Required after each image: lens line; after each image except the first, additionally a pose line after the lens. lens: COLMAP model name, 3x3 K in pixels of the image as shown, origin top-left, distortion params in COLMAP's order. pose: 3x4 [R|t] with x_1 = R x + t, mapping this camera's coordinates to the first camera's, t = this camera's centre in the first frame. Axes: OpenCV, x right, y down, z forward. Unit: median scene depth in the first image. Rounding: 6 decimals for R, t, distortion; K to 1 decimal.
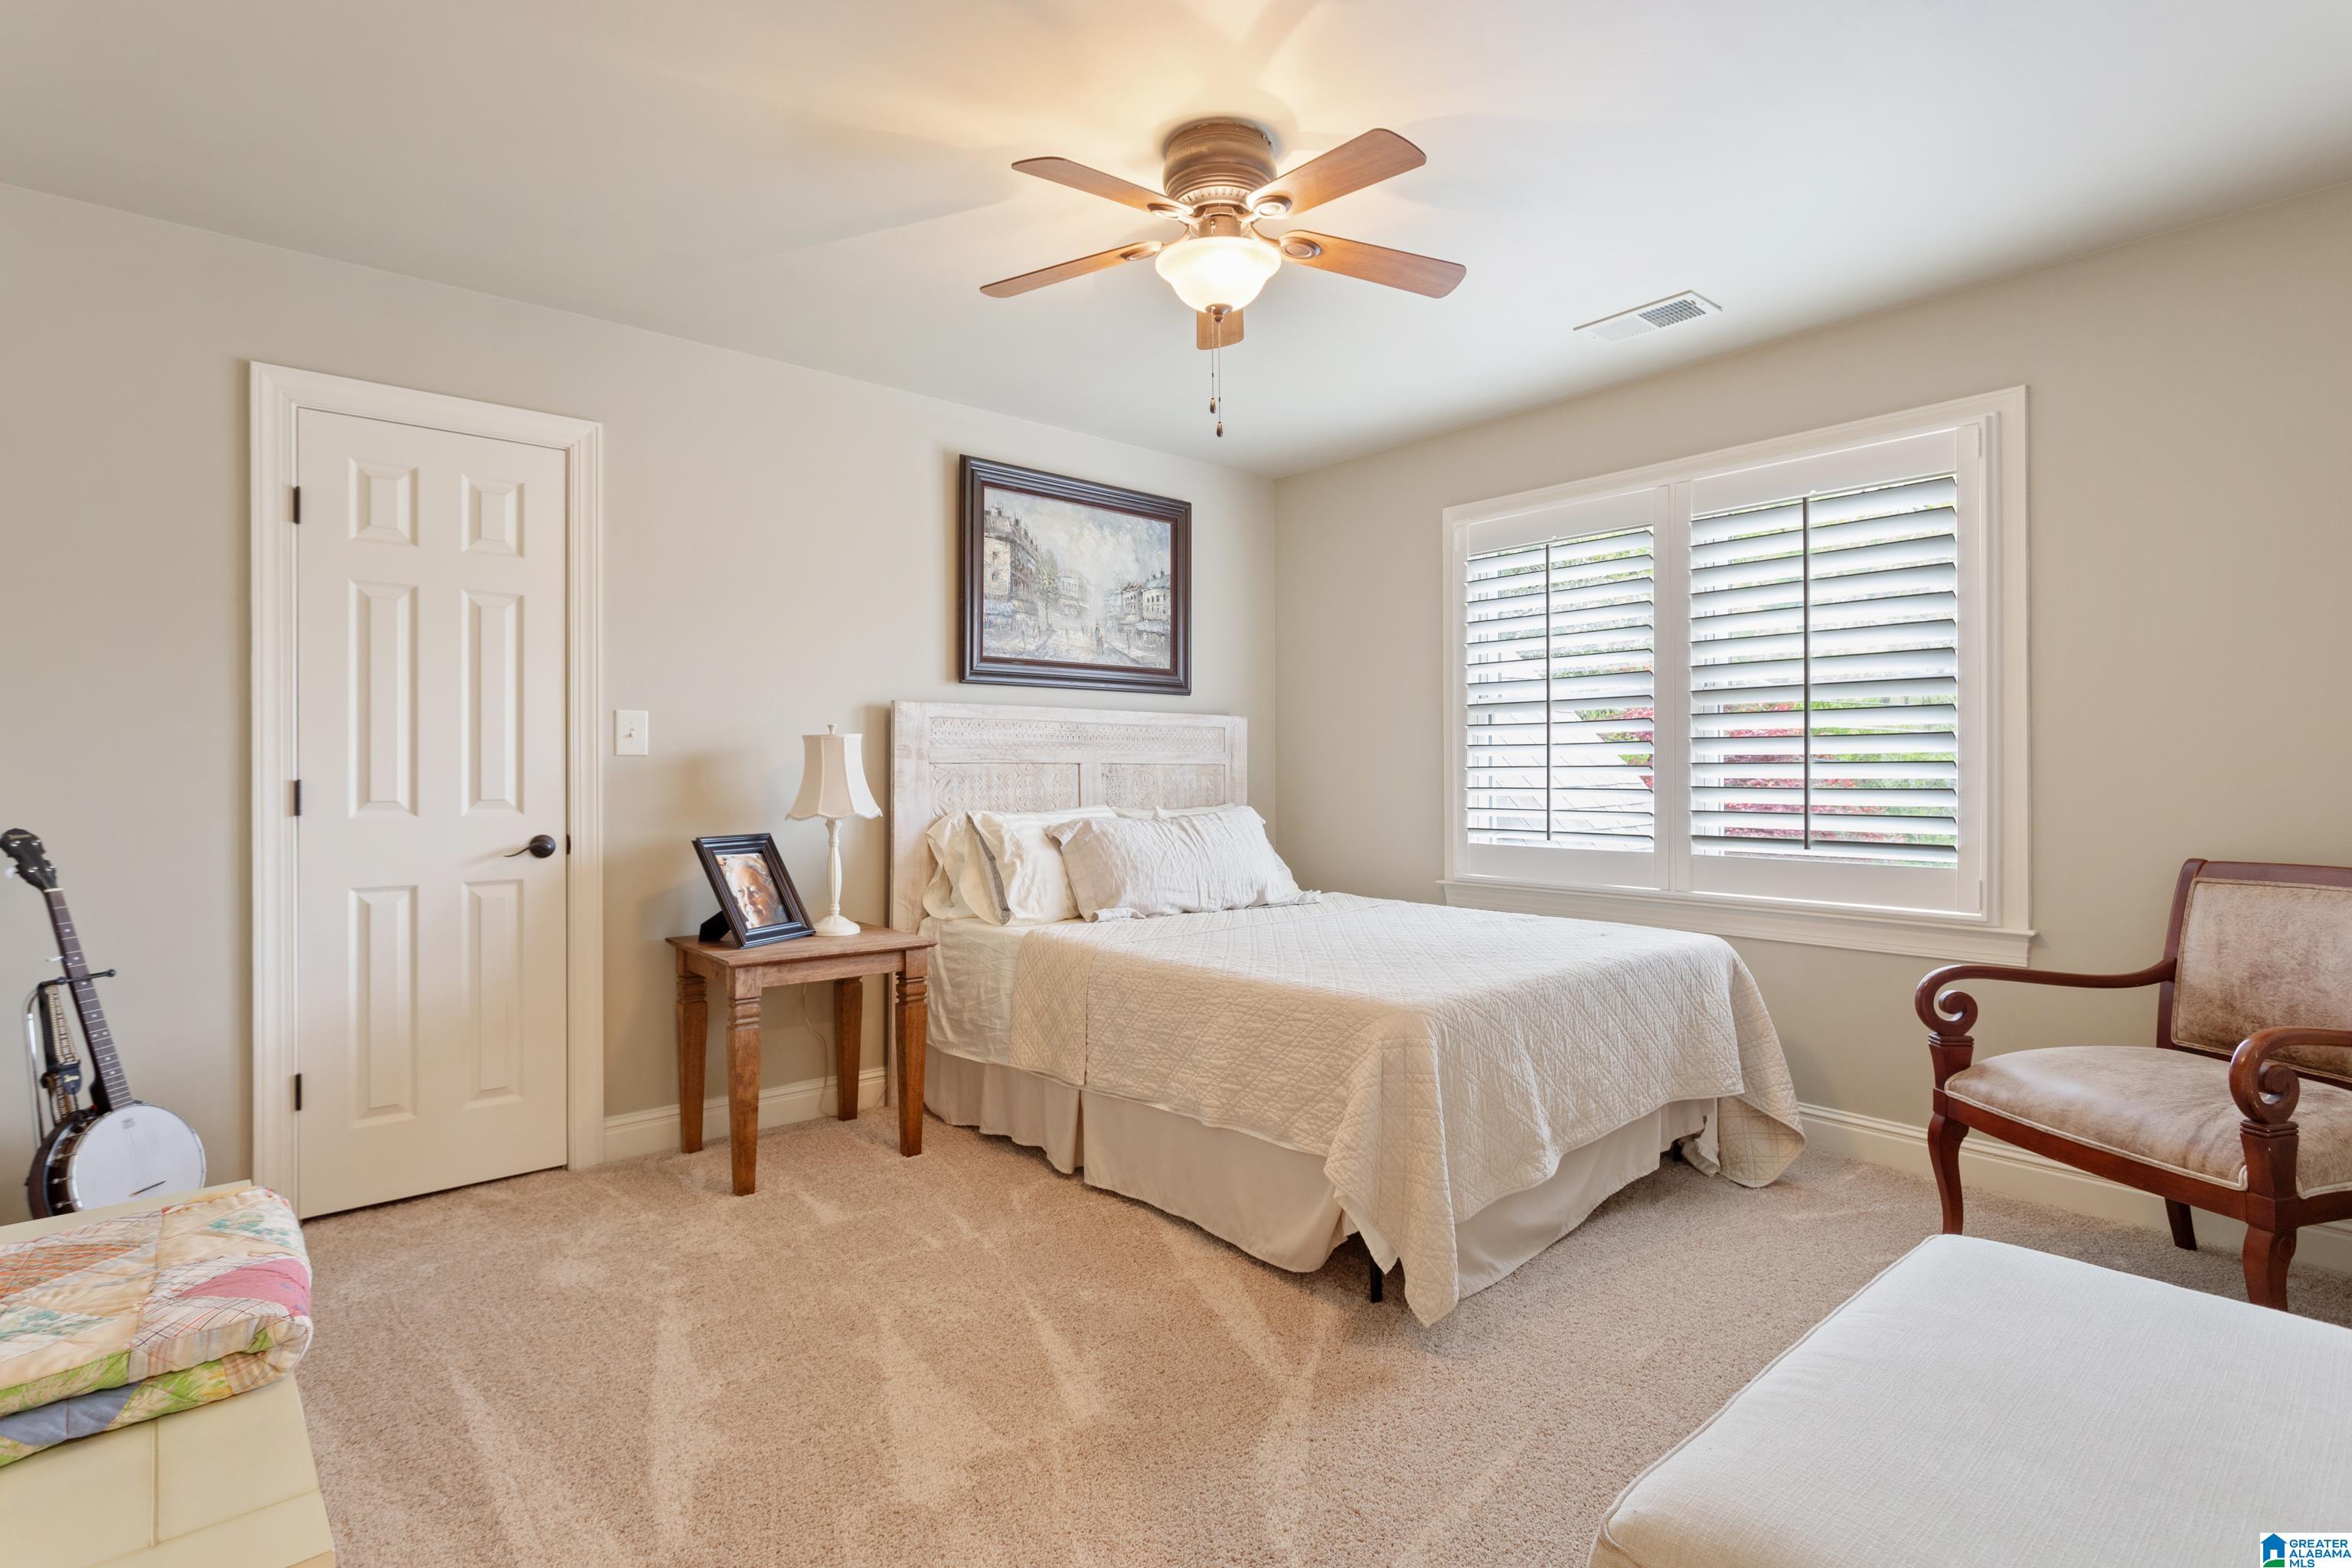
lens RADIAL K [[1131.8, 0, 1161.2], [0, 1131.8, 773.0], [0, 0, 1]] dist [-0.038802, 0.028417]
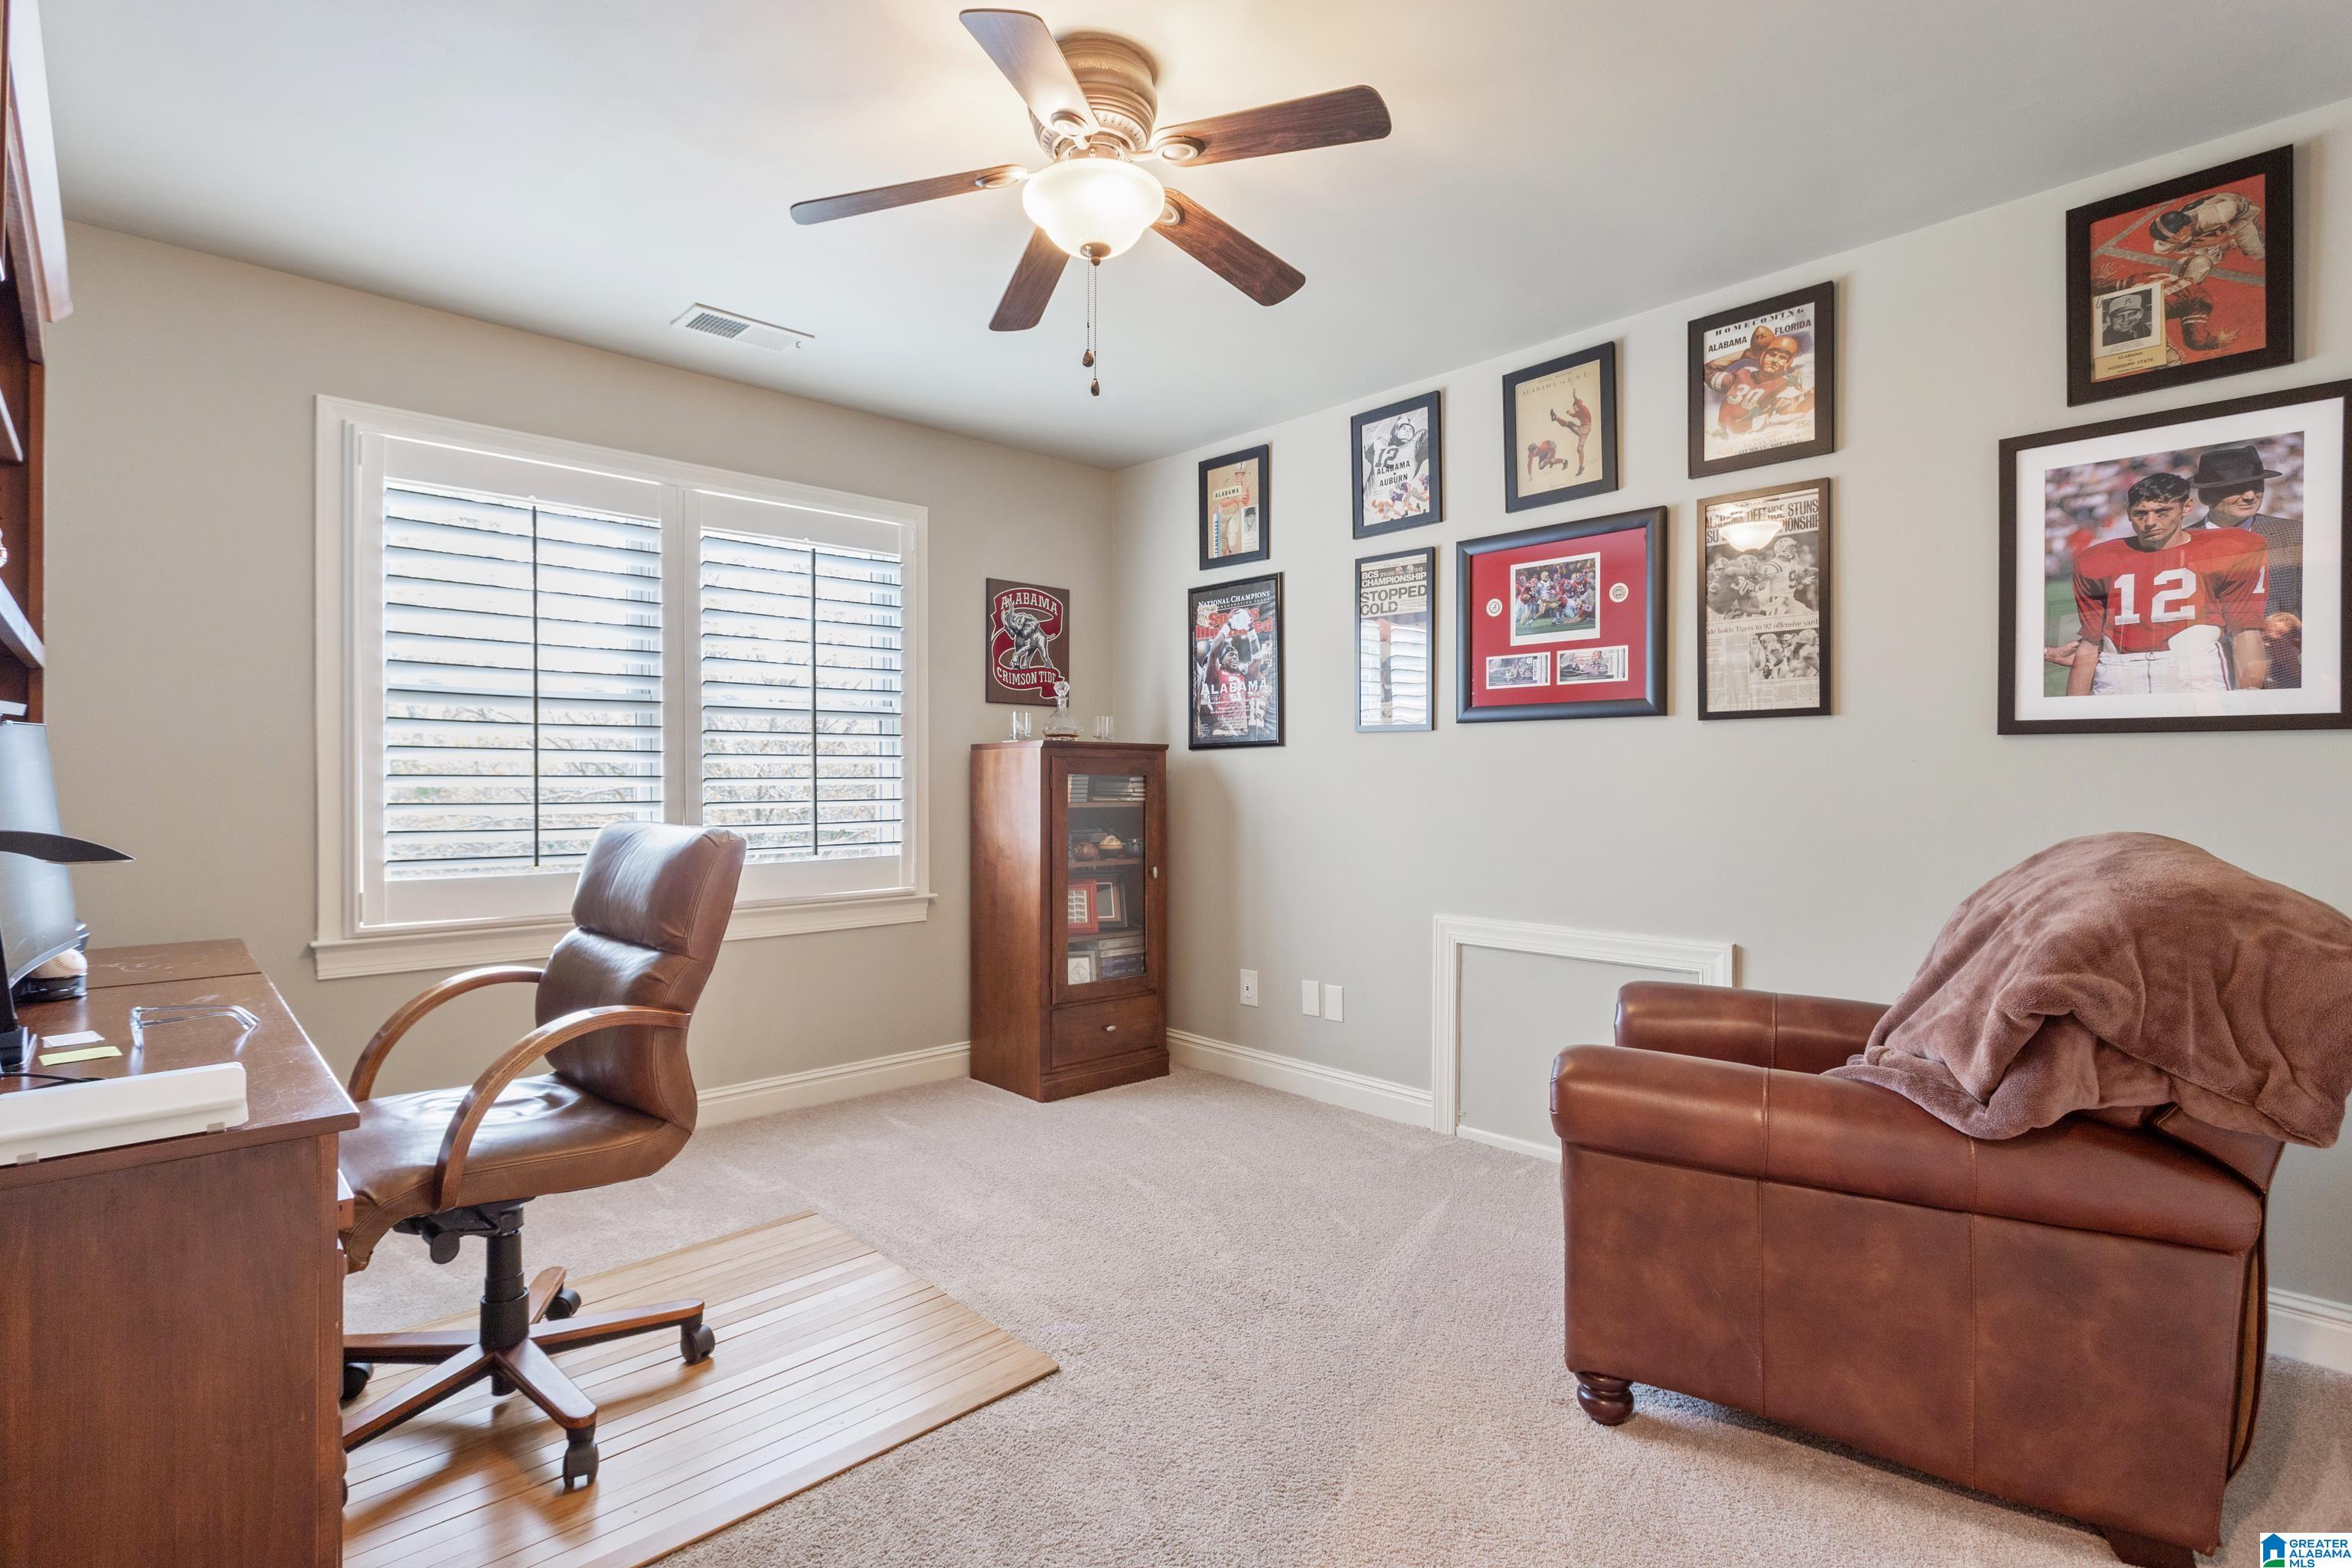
lens RADIAL K [[1070.9, 0, 1019.5], [0, 1070.9, 786.4], [0, 0, 1]] dist [0.018967, 0.000403]
pose [[0.010044, -0.003008, 0.999945, -0.524230], [-0.000271, 0.999995, 0.003011, -0.000998], [-0.999950, -0.000302, 0.010043, 0.767034]]
